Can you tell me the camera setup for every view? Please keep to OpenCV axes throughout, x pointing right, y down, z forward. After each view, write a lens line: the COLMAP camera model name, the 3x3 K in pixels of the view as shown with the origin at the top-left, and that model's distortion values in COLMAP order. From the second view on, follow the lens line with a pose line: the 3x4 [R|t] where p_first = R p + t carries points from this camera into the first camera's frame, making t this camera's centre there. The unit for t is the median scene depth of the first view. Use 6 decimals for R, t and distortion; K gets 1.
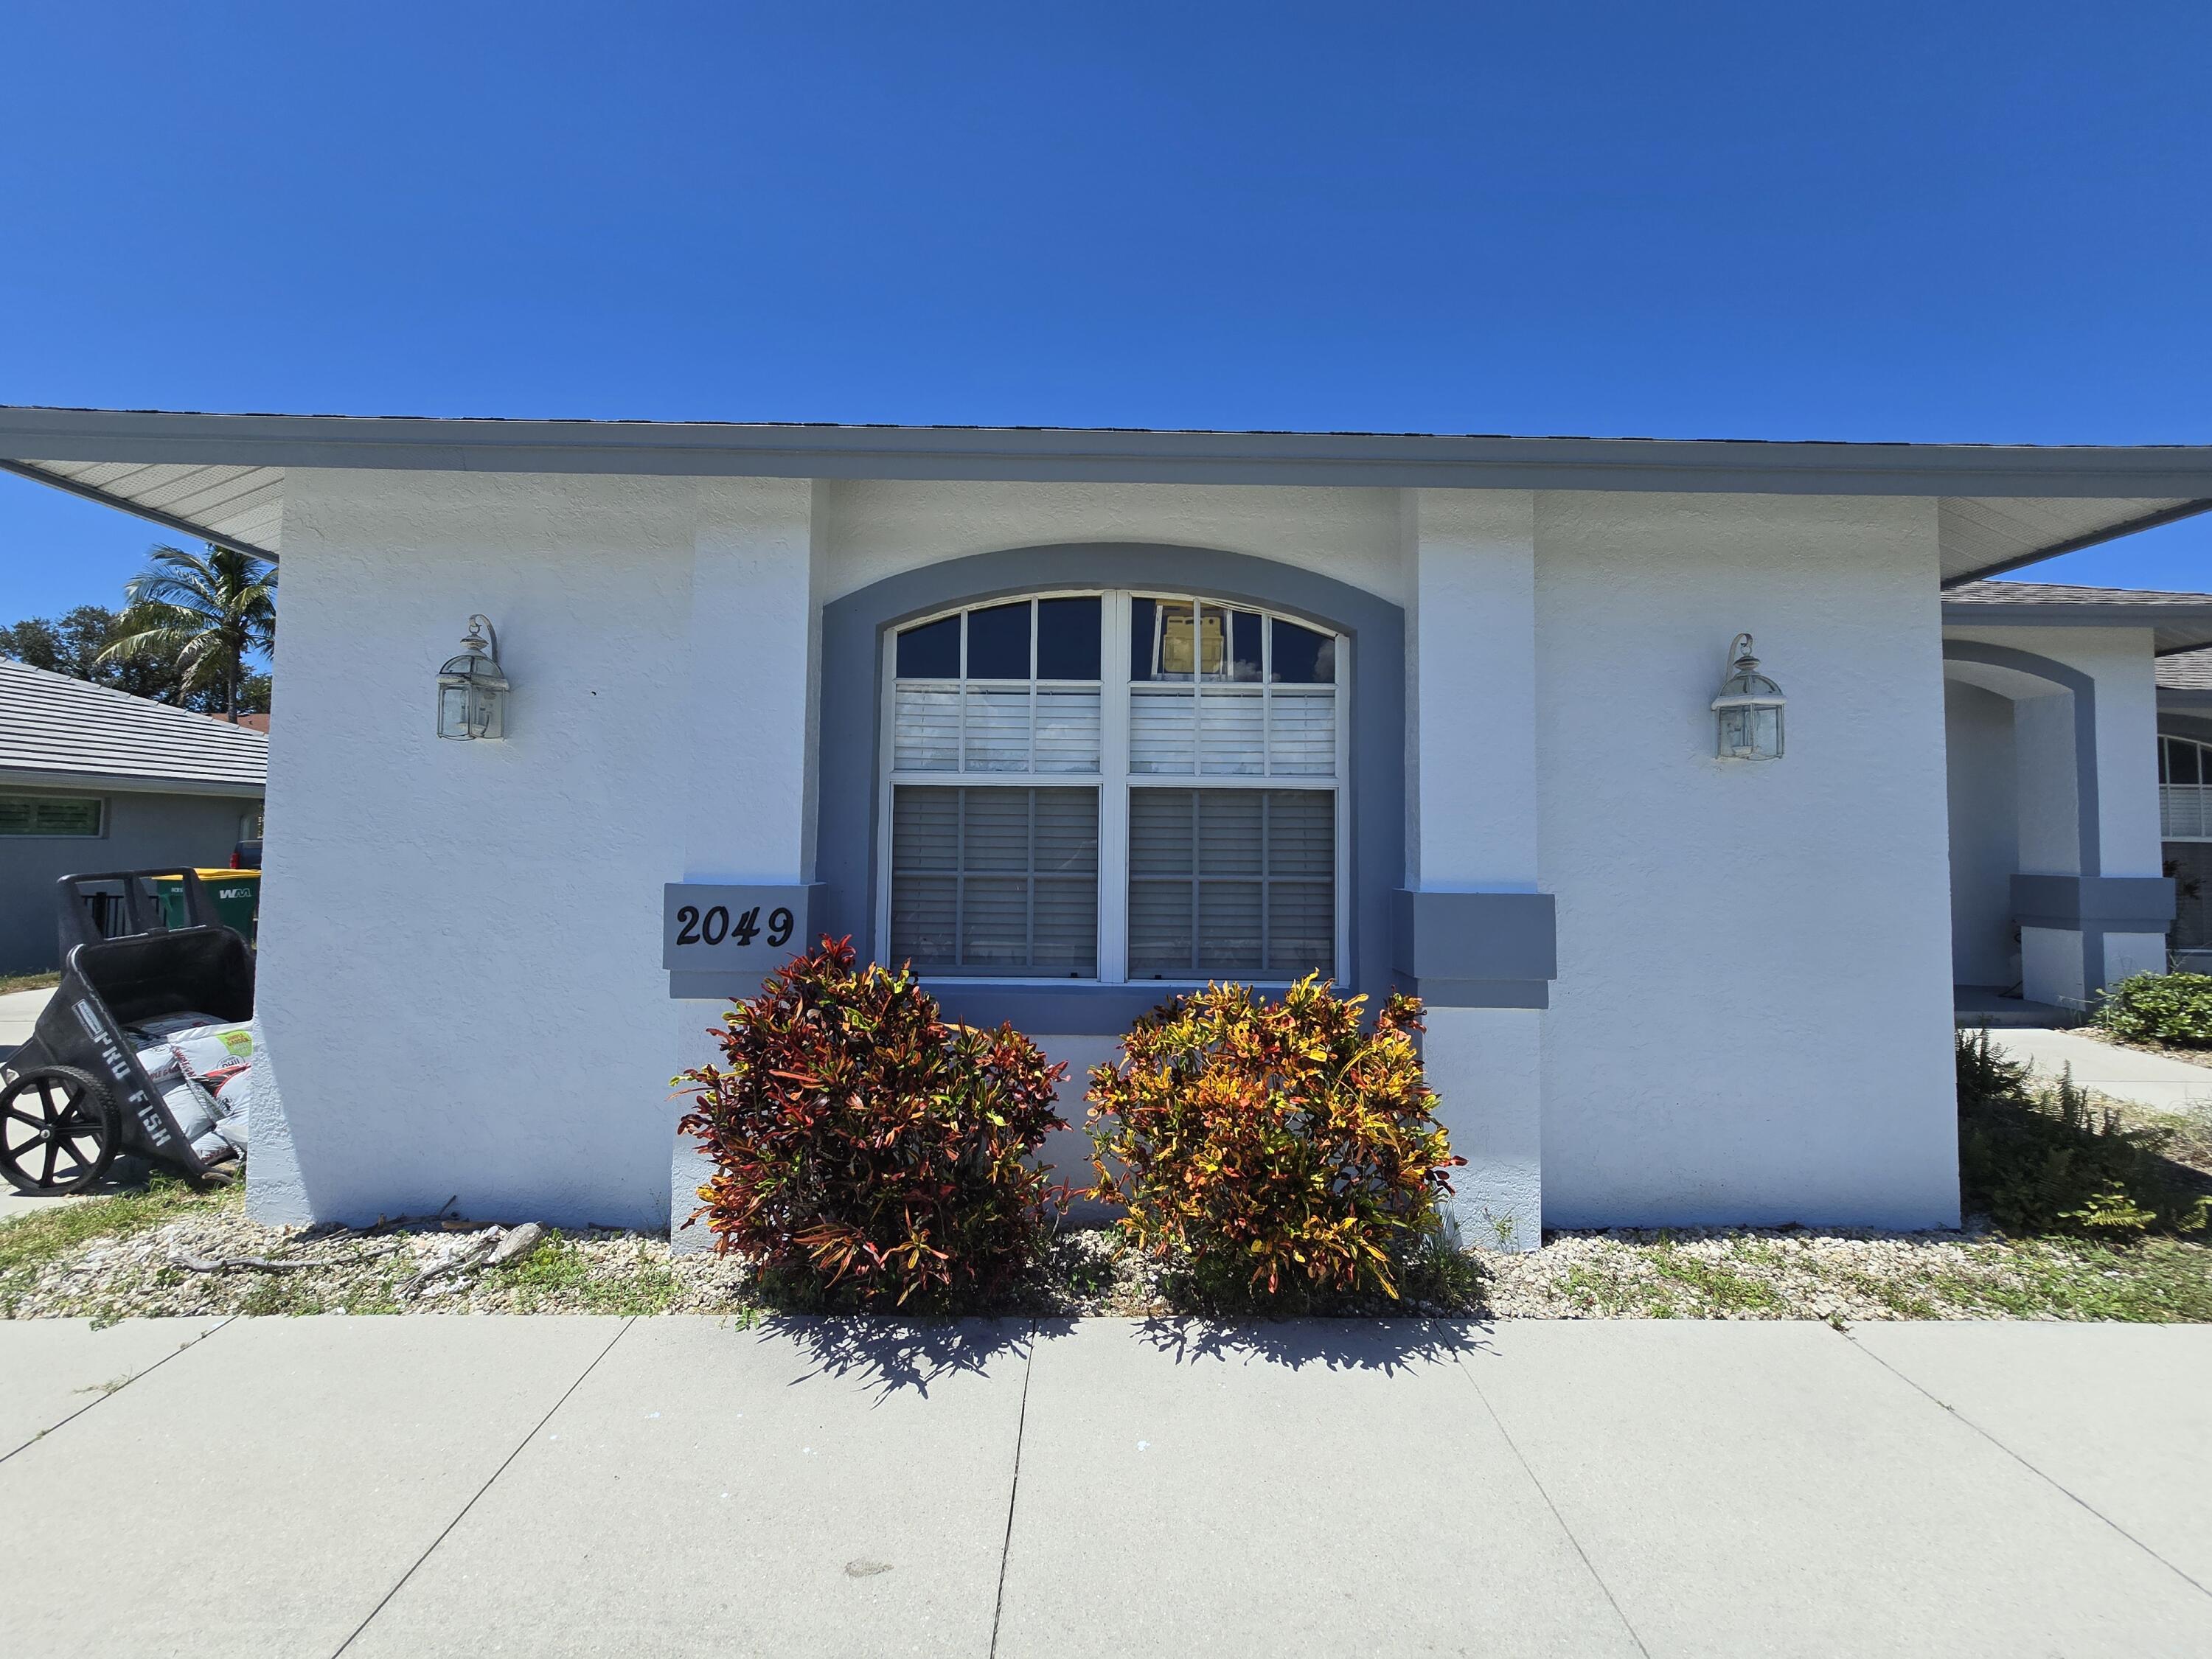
lens RADIAL K [[903.9, 0, 1104.3], [0, 903.9, 802.2], [0, 0, 1]] dist [0.001484, 0.000347]
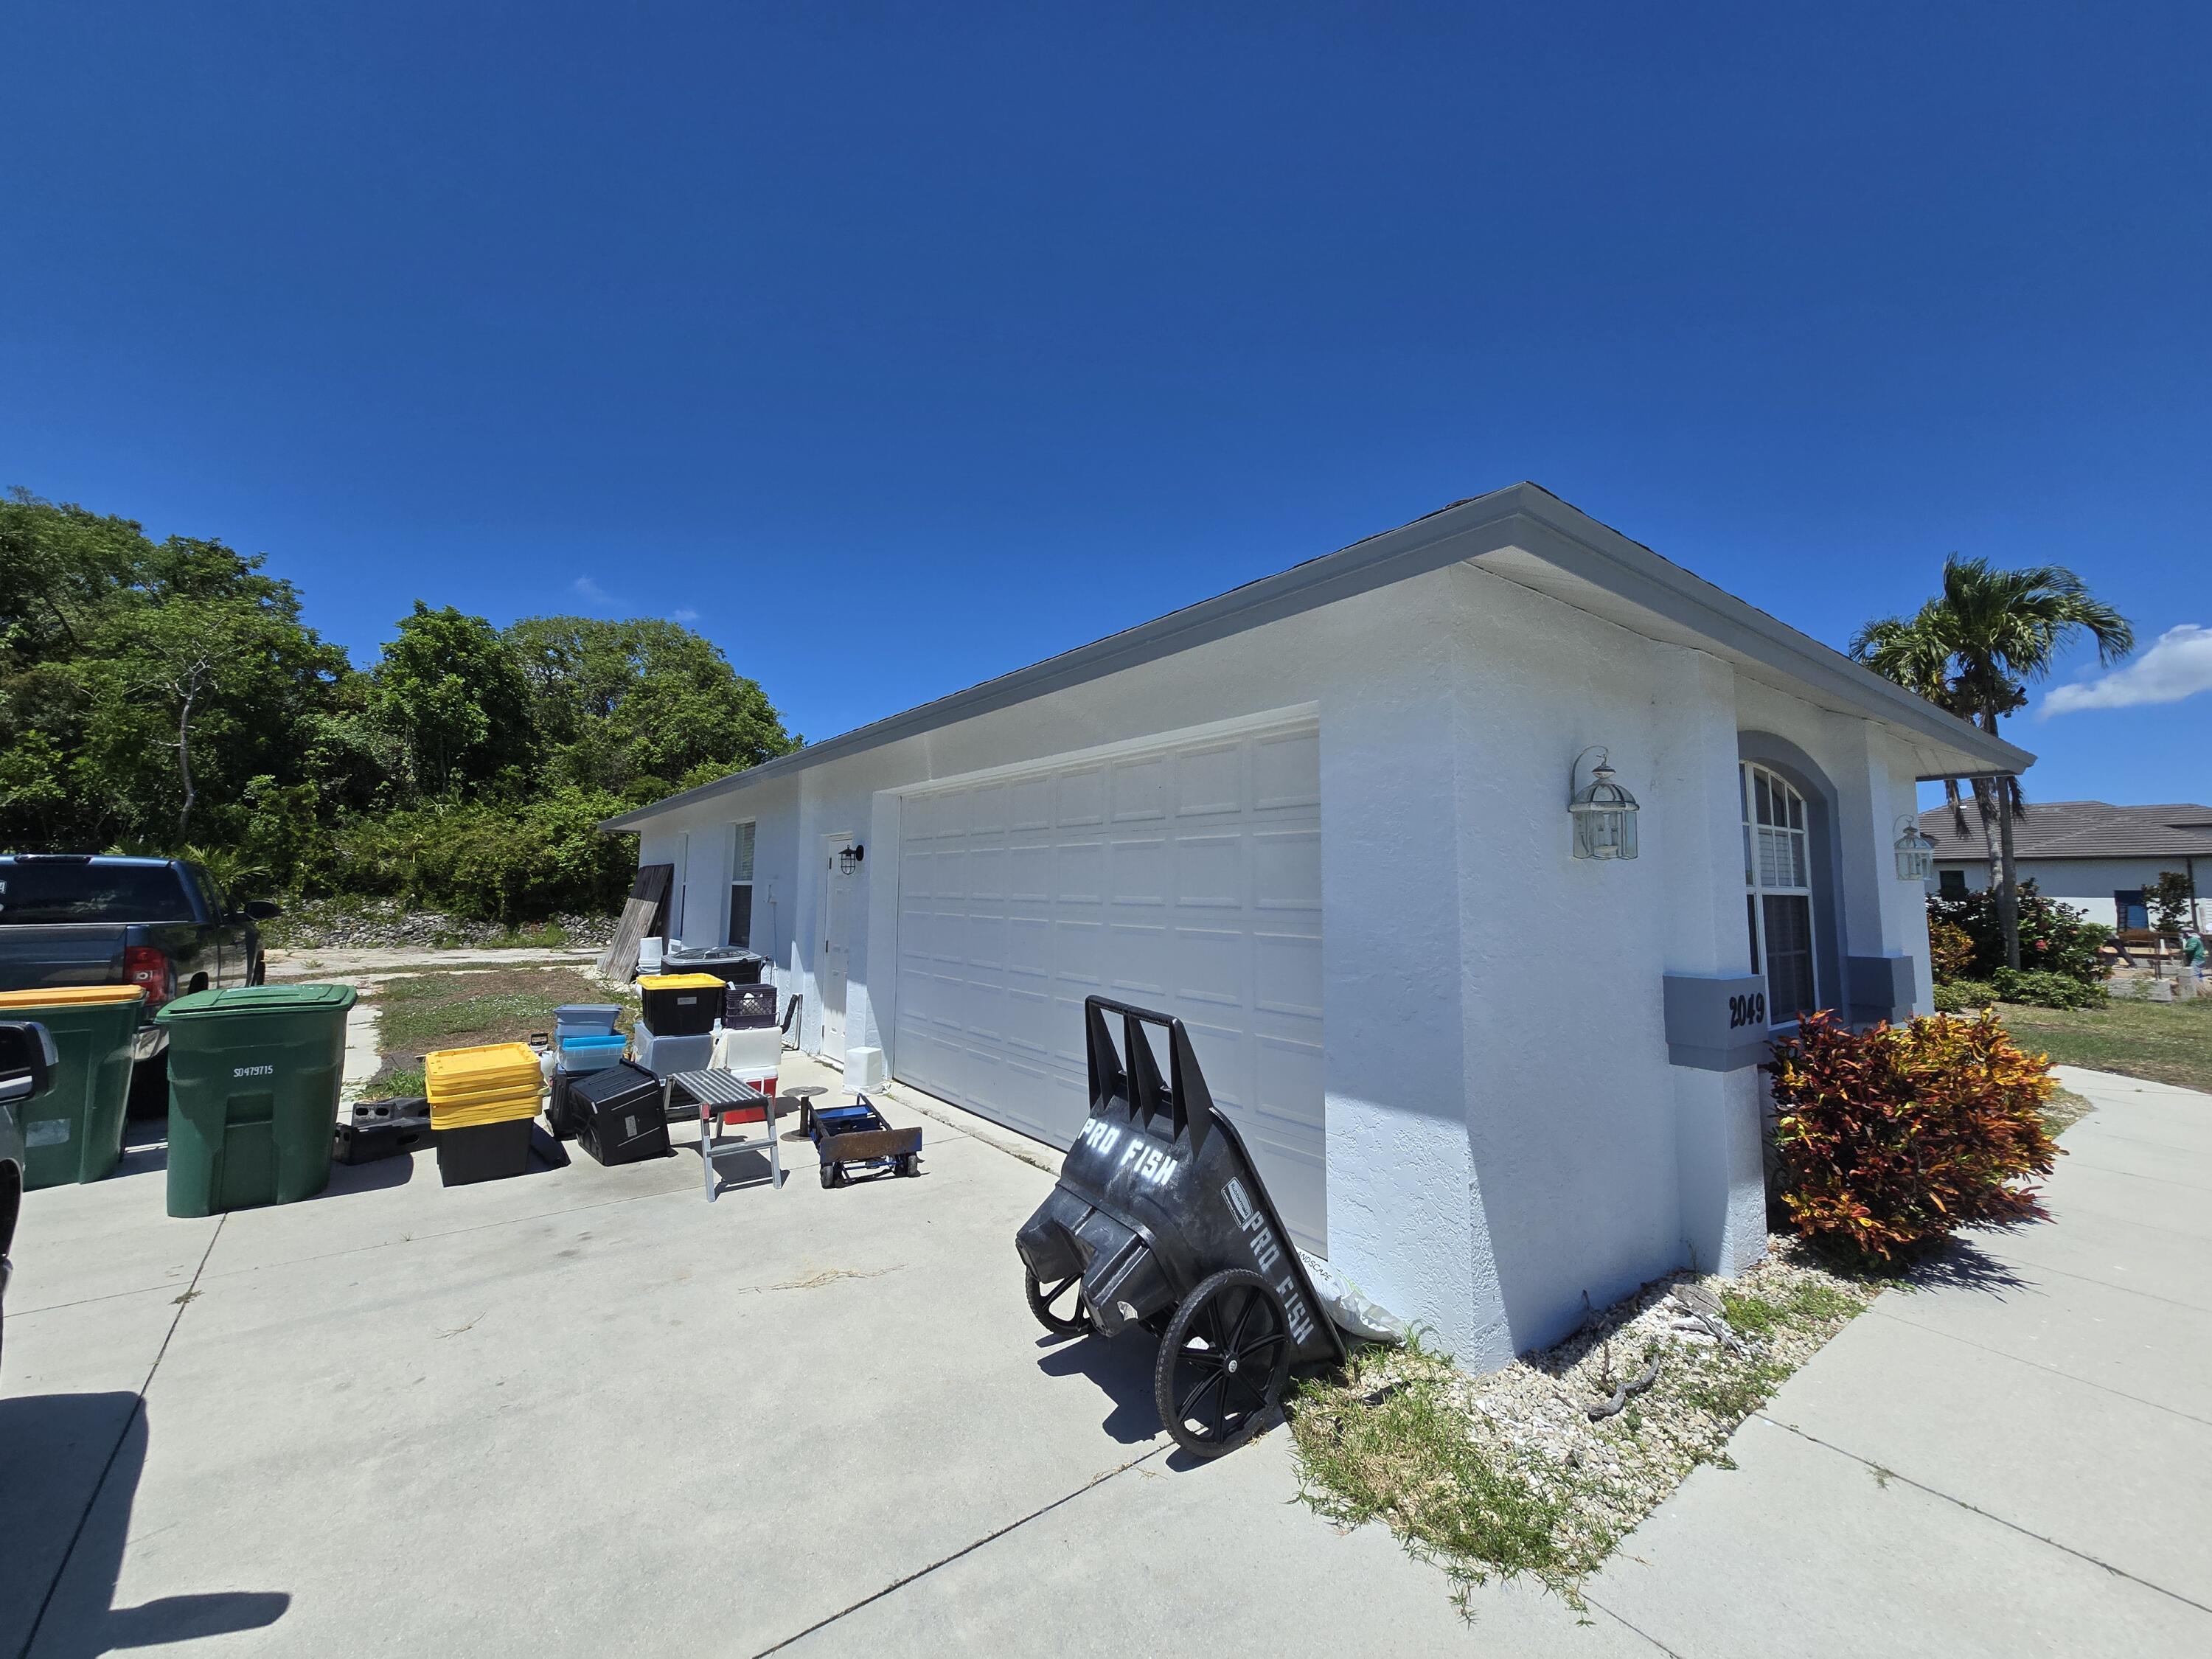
lens RADIAL K [[903.6, 0, 1103.0], [0, 903.6, 796.6], [0, 0, 1]] dist [-0.002184, -0.000218]
pose [[0.799688, 0.060127, 0.597398, -1.829366], [-0.027259, 0.997583, -0.063915, -0.058560], [-0.599797, 0.034828, 0.799394, 0.473660]]
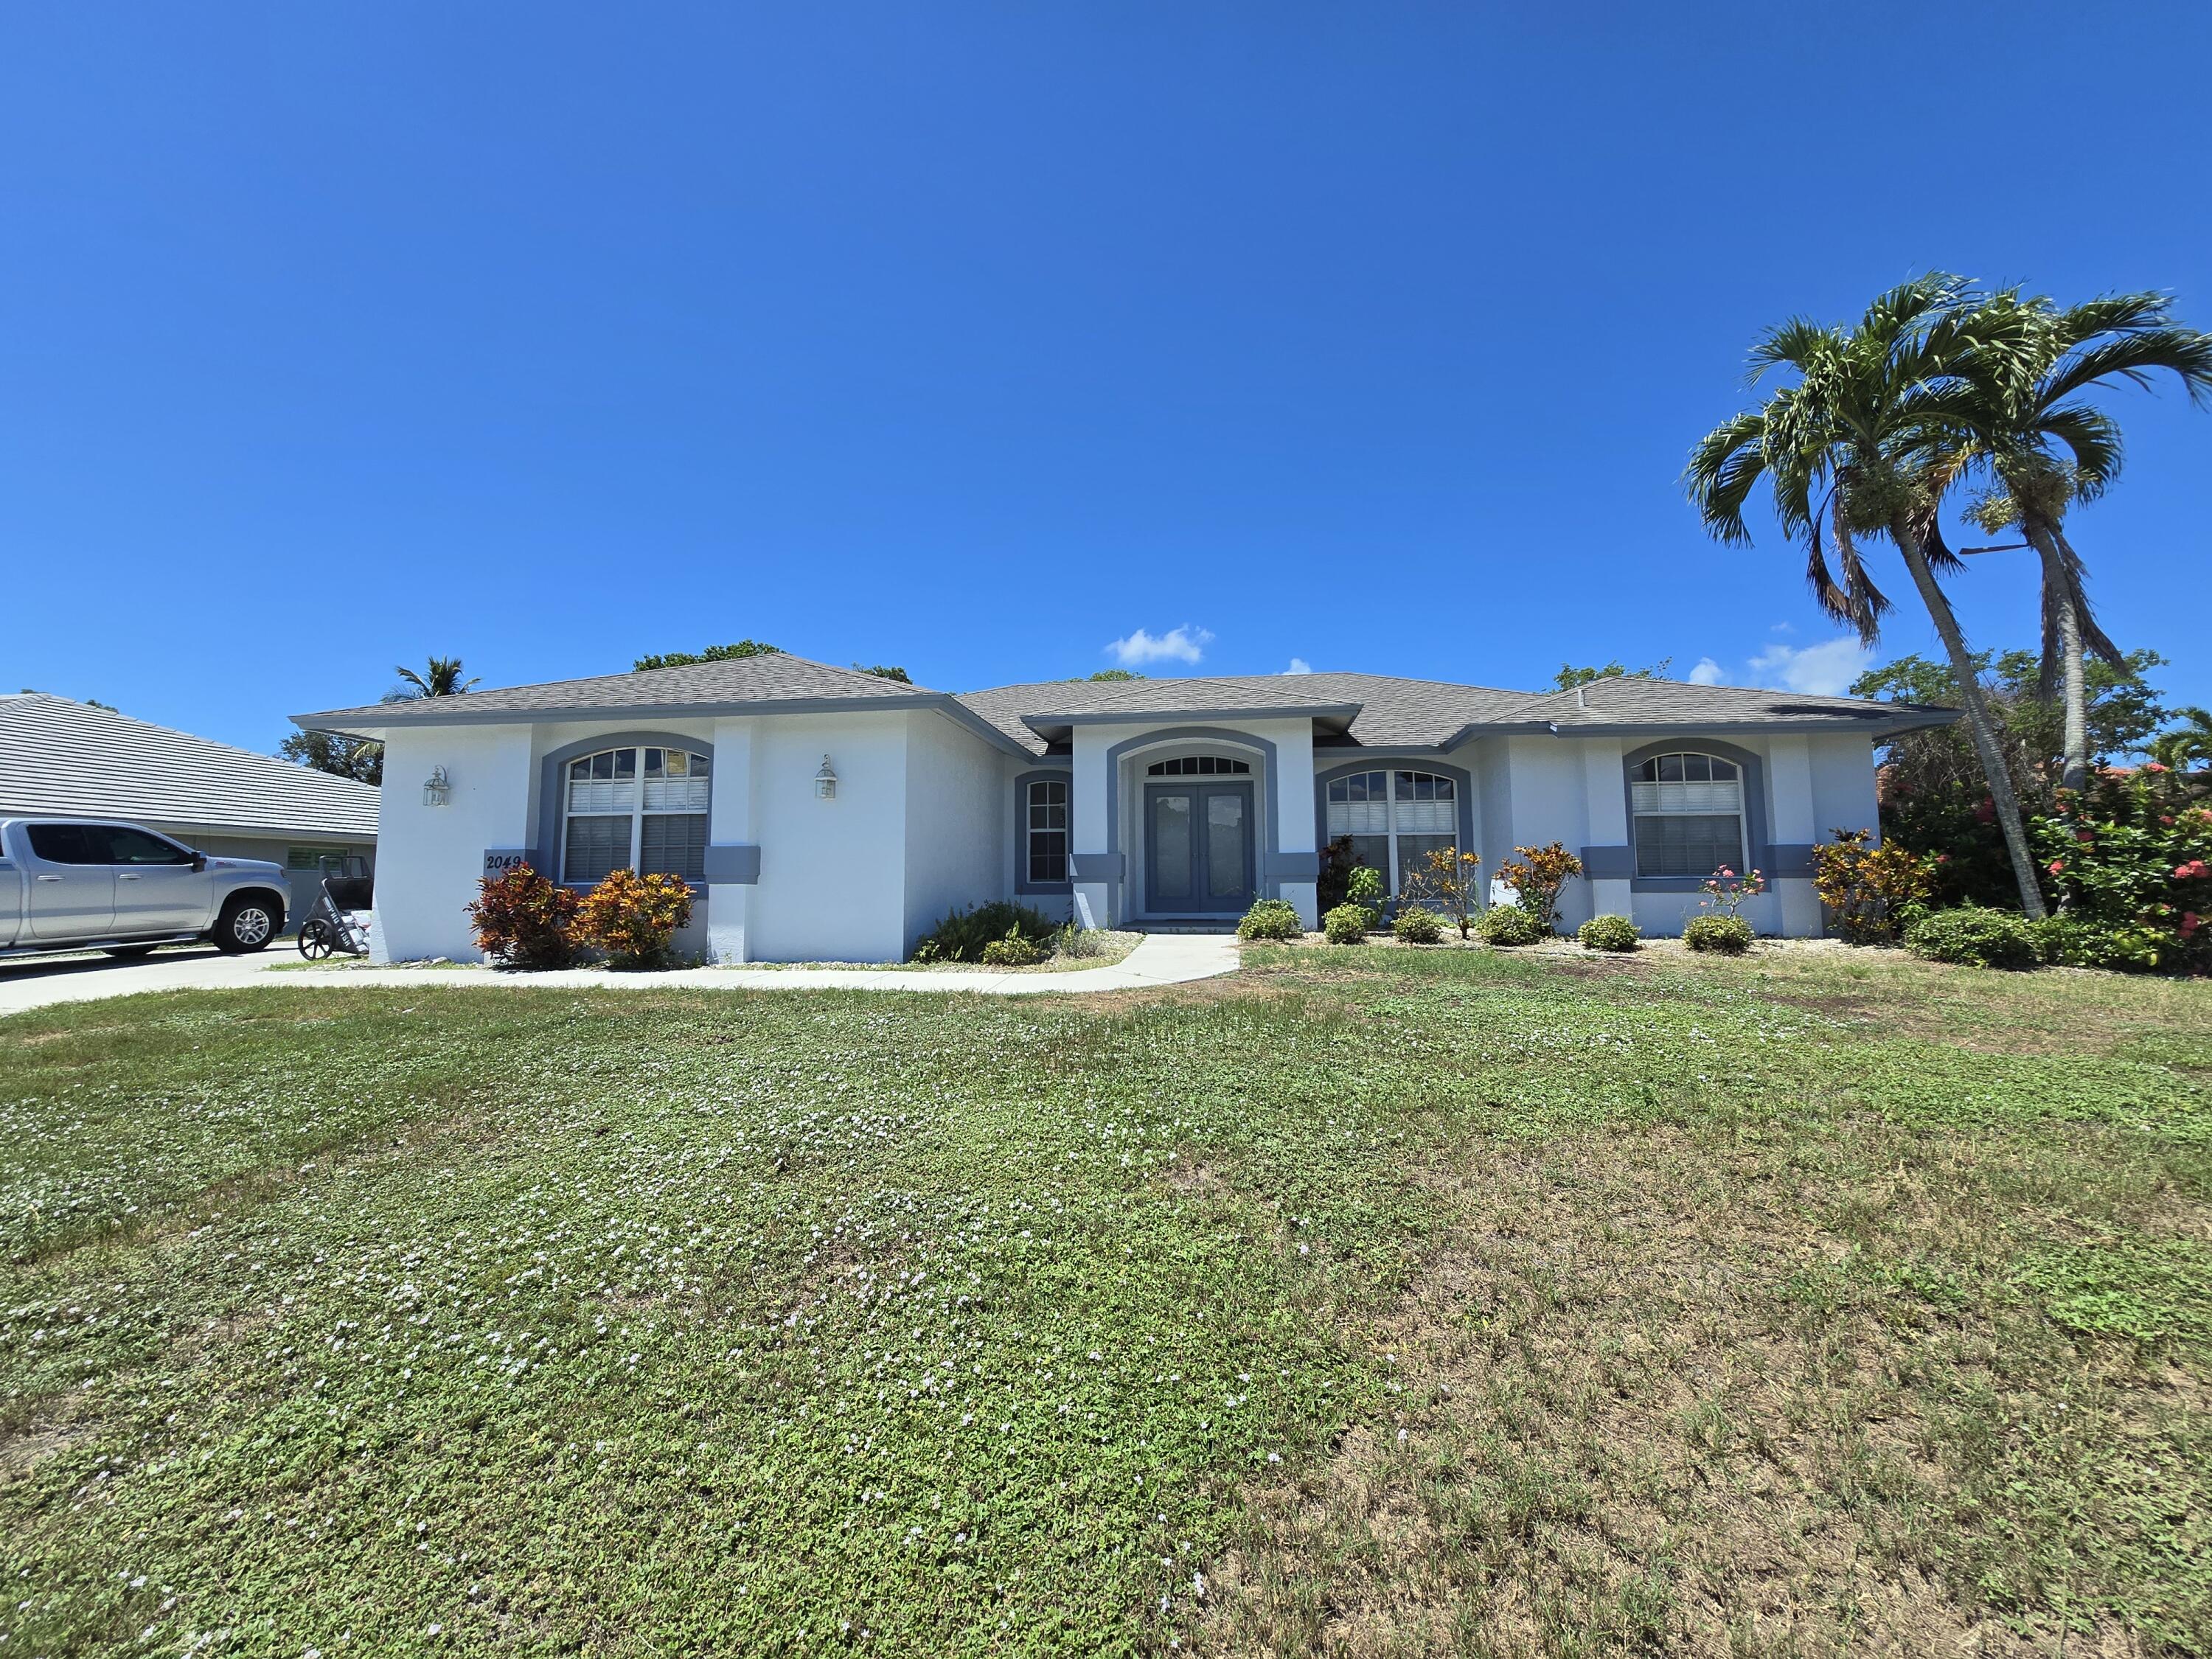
lens RADIAL K [[903.9, 0, 1104.3], [0, 903.9, 802.2], [0, 0, 1]] dist [0.001484, 0.000347]
pose [[0.987730, -0.034420, -0.152329, 1.976765], [0.026114, 0.998078, -0.056196, 0.147882], [0.153970, 0.051528, 0.986731, -1.652999]]
